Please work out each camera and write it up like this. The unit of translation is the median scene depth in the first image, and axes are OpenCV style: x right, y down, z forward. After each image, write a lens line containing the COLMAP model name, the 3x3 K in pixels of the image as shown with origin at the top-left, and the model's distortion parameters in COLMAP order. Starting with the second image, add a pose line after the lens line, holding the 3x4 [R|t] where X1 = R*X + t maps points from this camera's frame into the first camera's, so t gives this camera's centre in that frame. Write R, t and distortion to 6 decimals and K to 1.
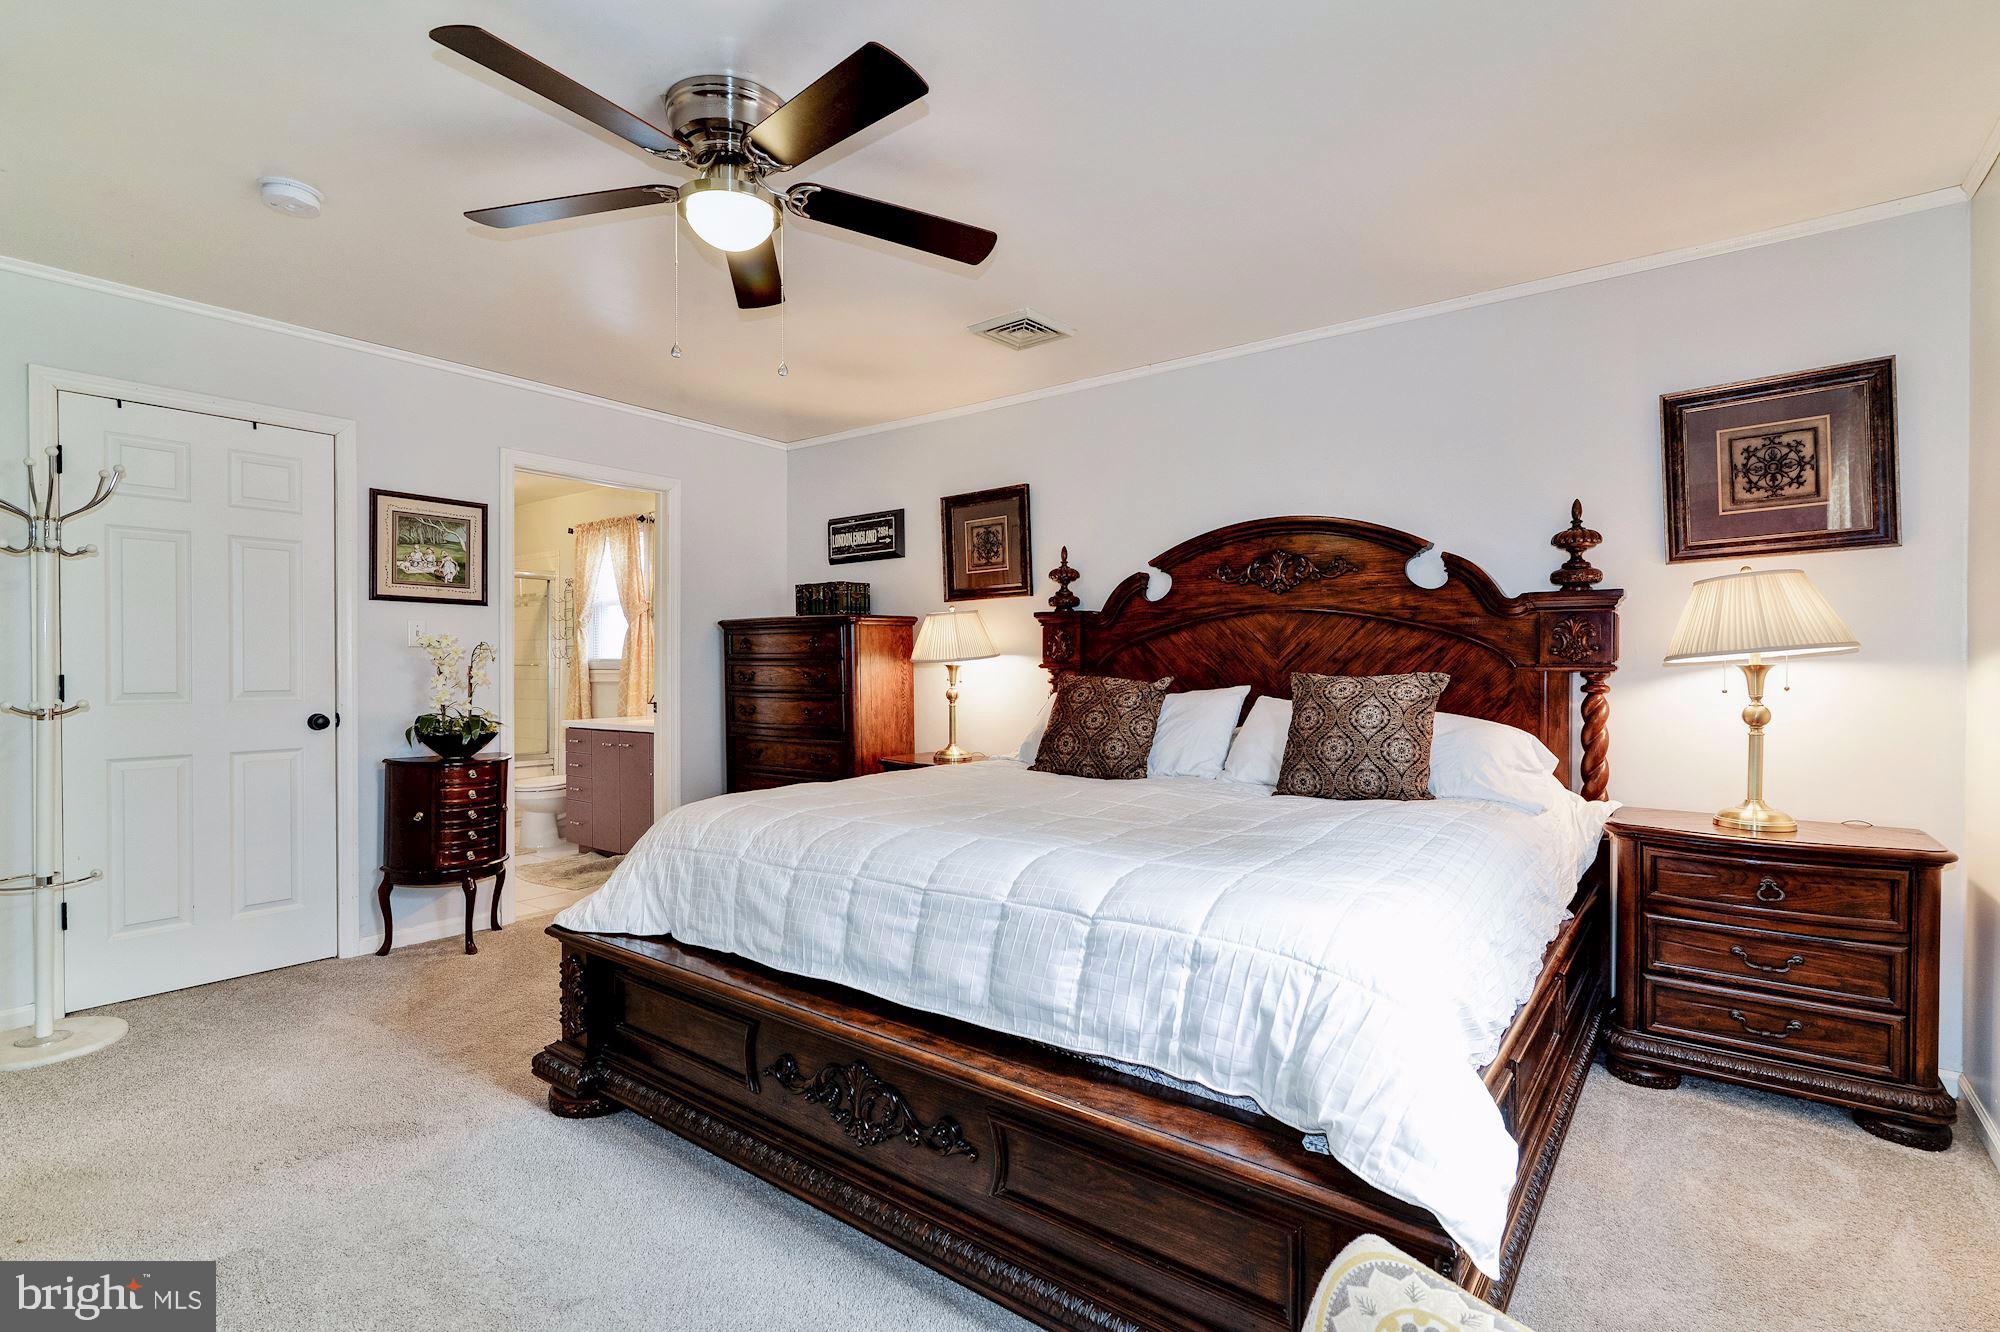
lens RADIAL K [[921.4, 0, 1006.2], [0, 921.4, 680.7], [0, 0, 1]] dist [0.018509, -0.001288]
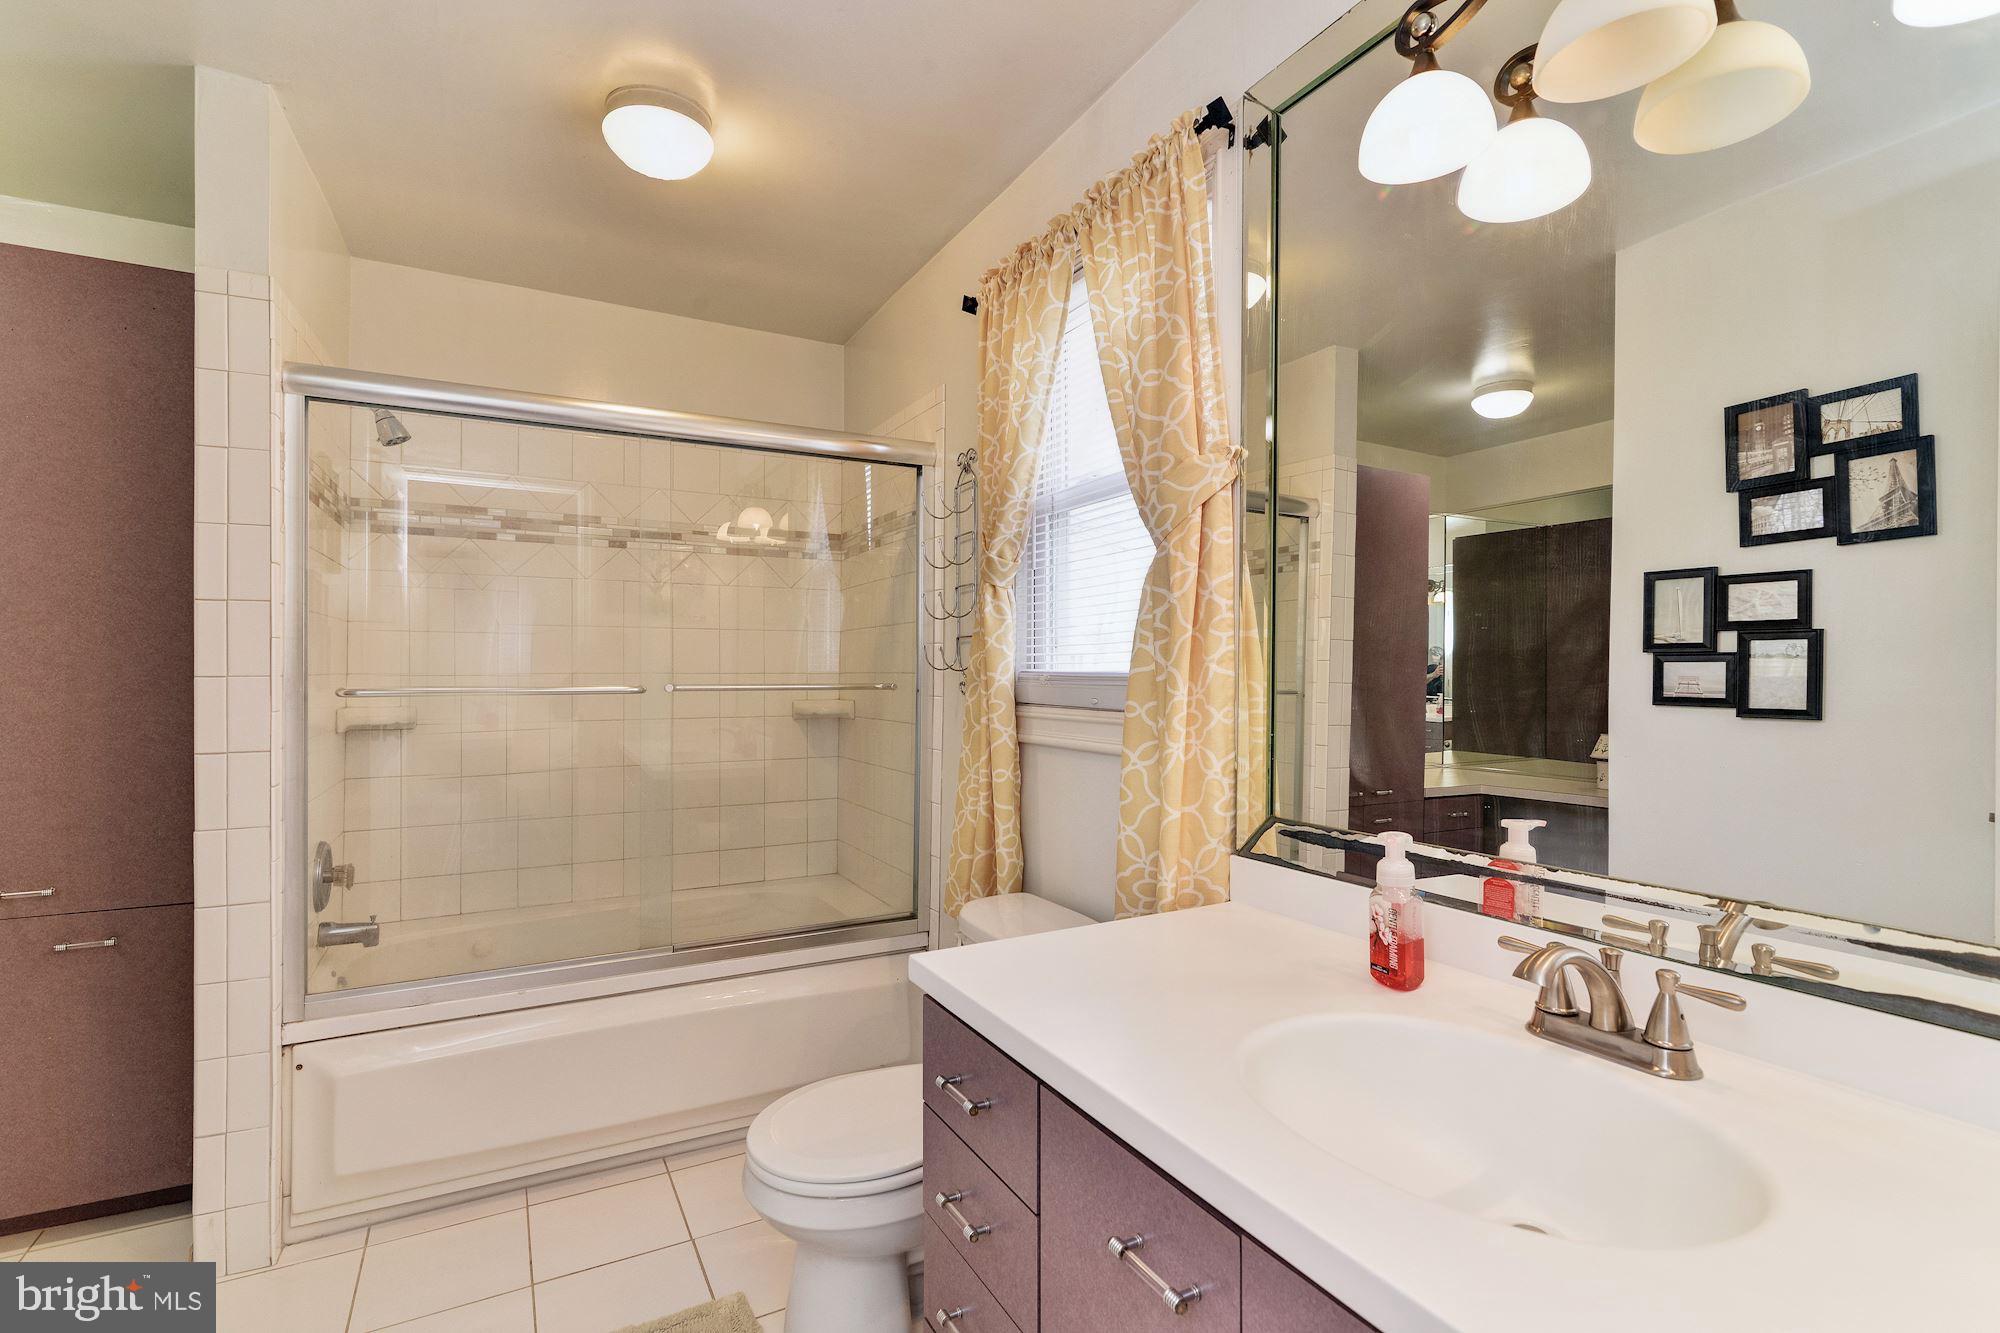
lens RADIAL K [[943.0, 0, 989.2], [0, 943.0, 679.0], [0, 0, 1]] dist [-0.000885, 0.000157]
pose [[0.907062, 0.004169, -0.420976, -0.217934], [-0.007046, 0.999961, -0.005278, -0.013074], [0.420938, 0.007754, 0.907056, 0.473201]]
